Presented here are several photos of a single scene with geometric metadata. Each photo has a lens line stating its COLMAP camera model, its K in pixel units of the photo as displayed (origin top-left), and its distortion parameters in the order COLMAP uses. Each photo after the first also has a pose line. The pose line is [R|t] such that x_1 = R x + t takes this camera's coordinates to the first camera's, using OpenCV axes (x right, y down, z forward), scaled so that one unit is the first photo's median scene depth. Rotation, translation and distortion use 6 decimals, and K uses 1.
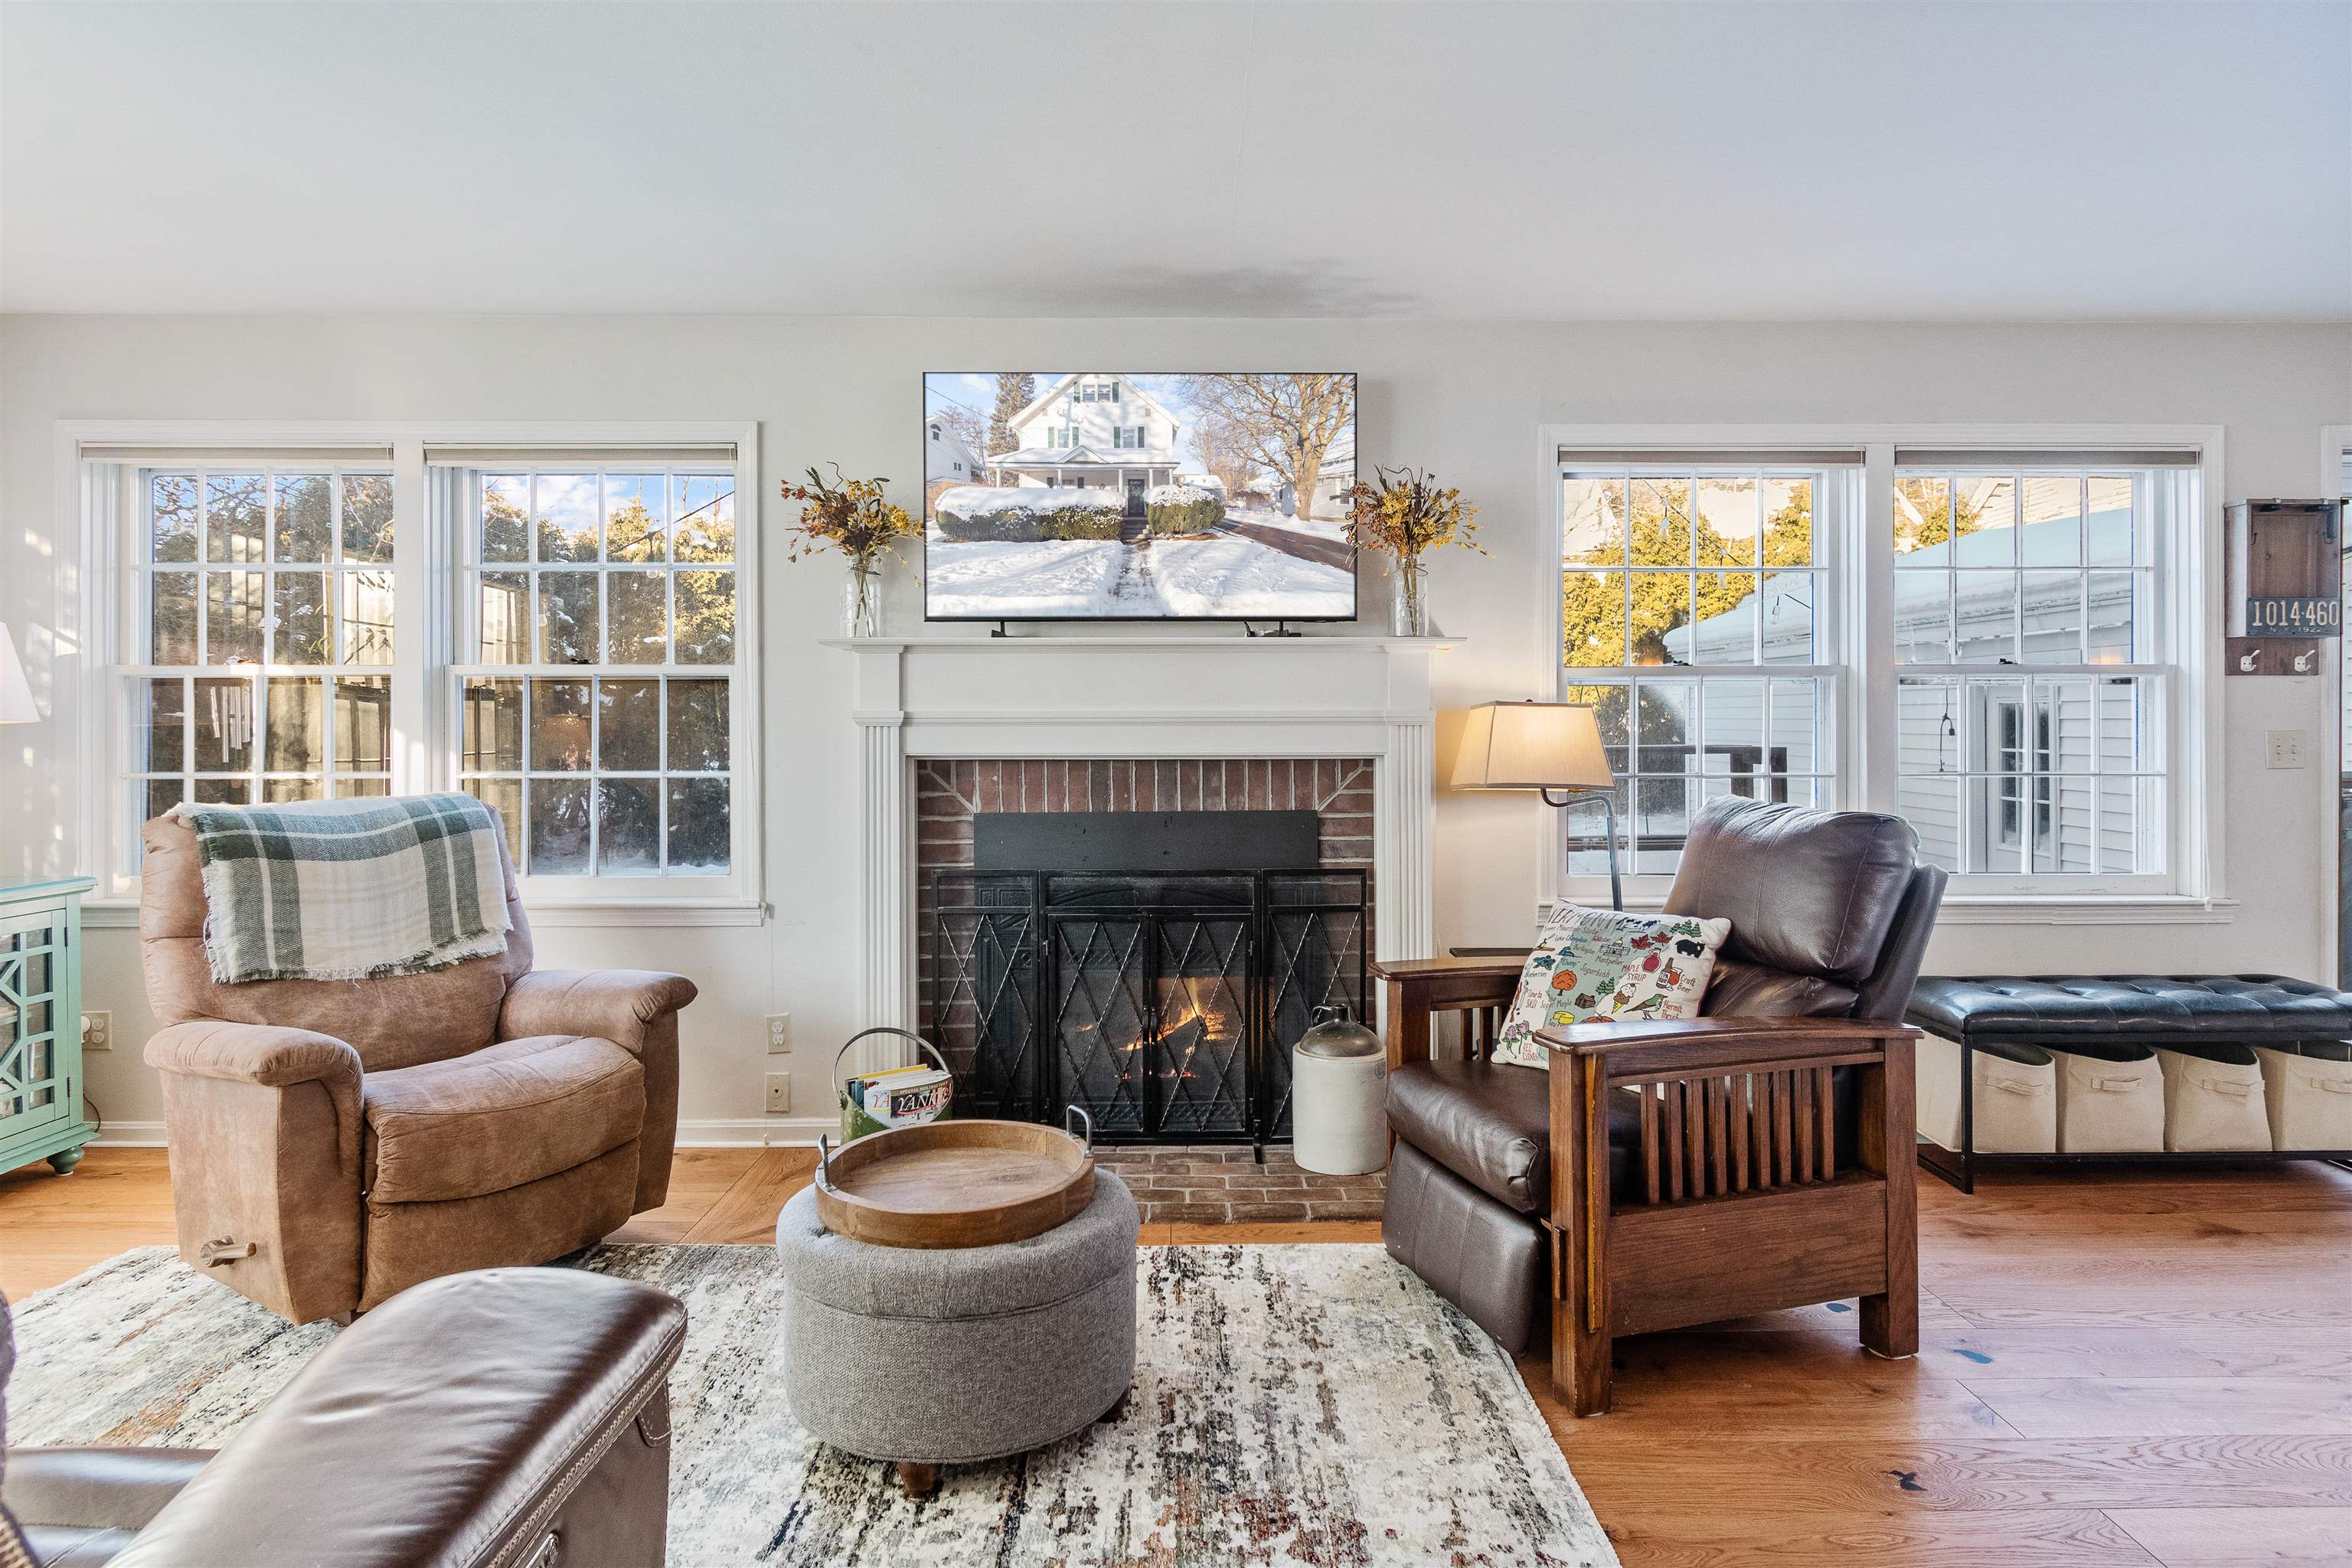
lens RADIAL K [[1328.8, 0, 1197.2], [0, 1328.8, 750.9], [0, 0, 1]] dist [0.004952, 0.000036]
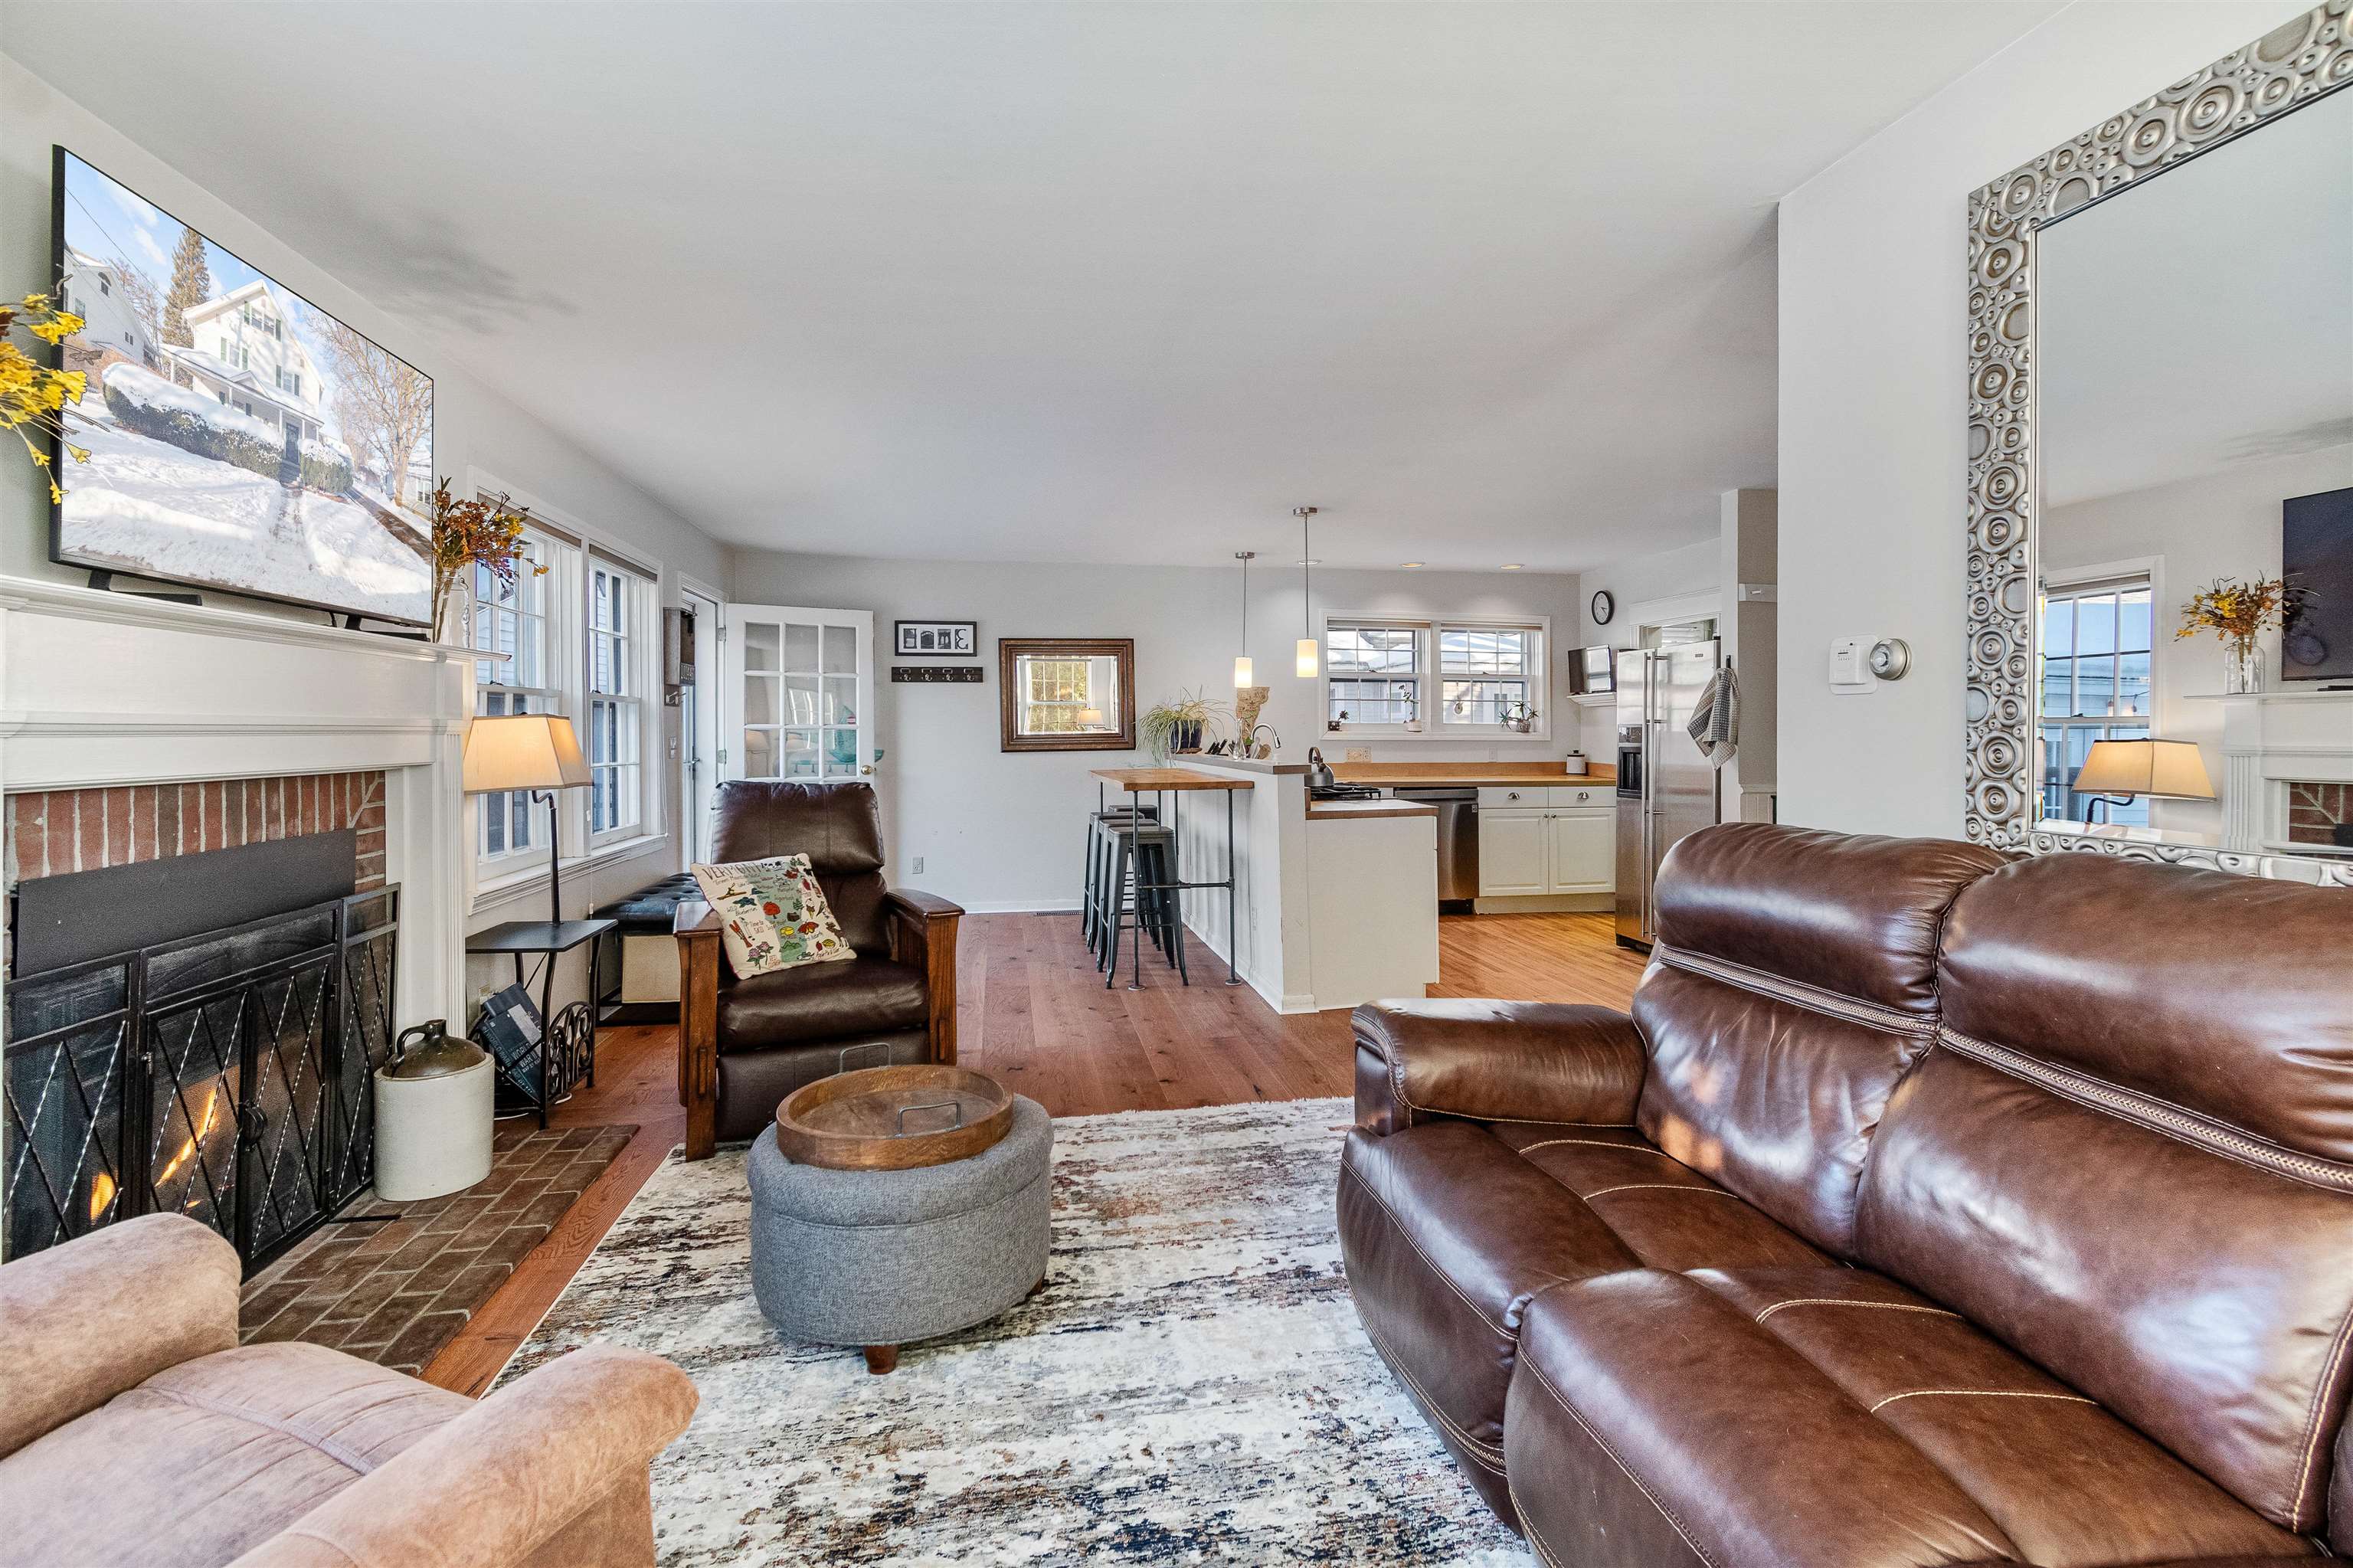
lens RADIAL K [[1070.6, 0, 1194.3], [0, 1070.6, 742.2], [0, 0, 1]] dist [0.003412, -0.000818]
pose [[-0.172184, -0.007375, 0.985037, -0.767480], [0.016860, 0.999803, 0.010433, -0.013100], [-0.984921, 0.018404, -0.172025, 0.585210]]
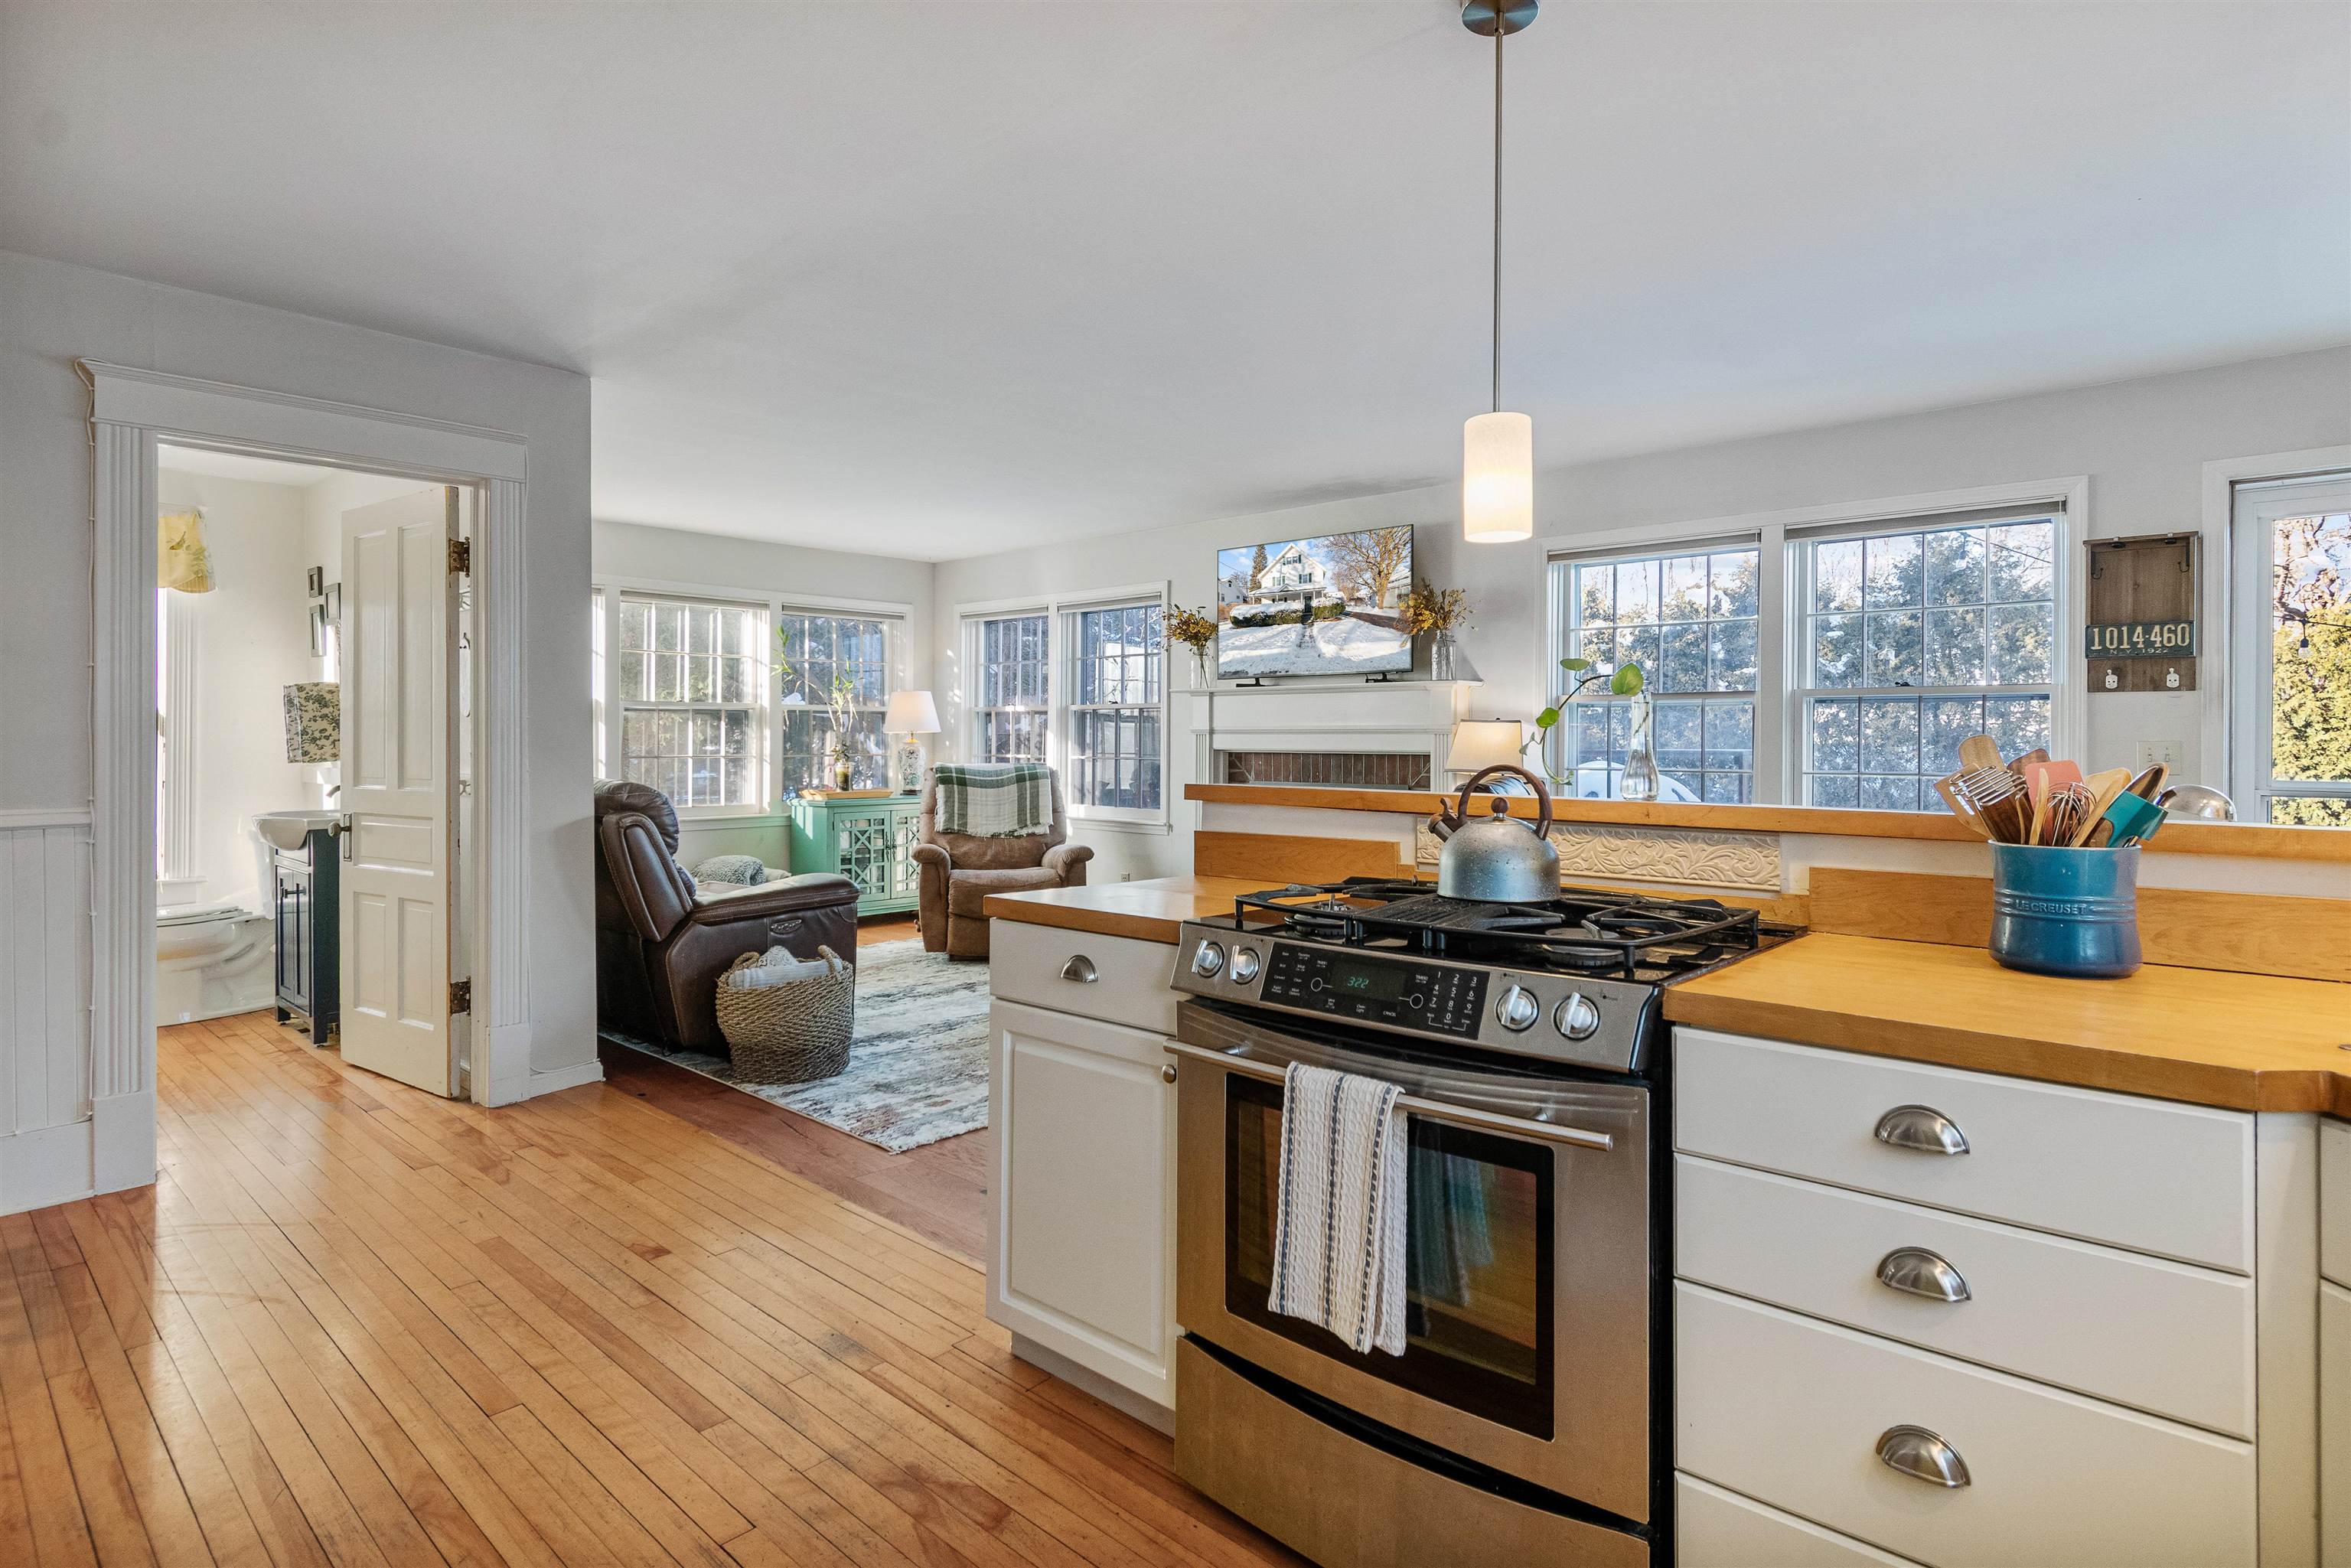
lens RADIAL K [[1249.5, 0, 1169.4], [0, 1249.5, 738.6], [0, 0, 1]] dist [0.003340, 0.001066]
pose [[0.717818, 0.004834, -0.696214, 1.003178], [-0.017593, 0.999783, -0.011197, 0.009847], [0.696008, 0.020286, 0.717747, -0.340728]]
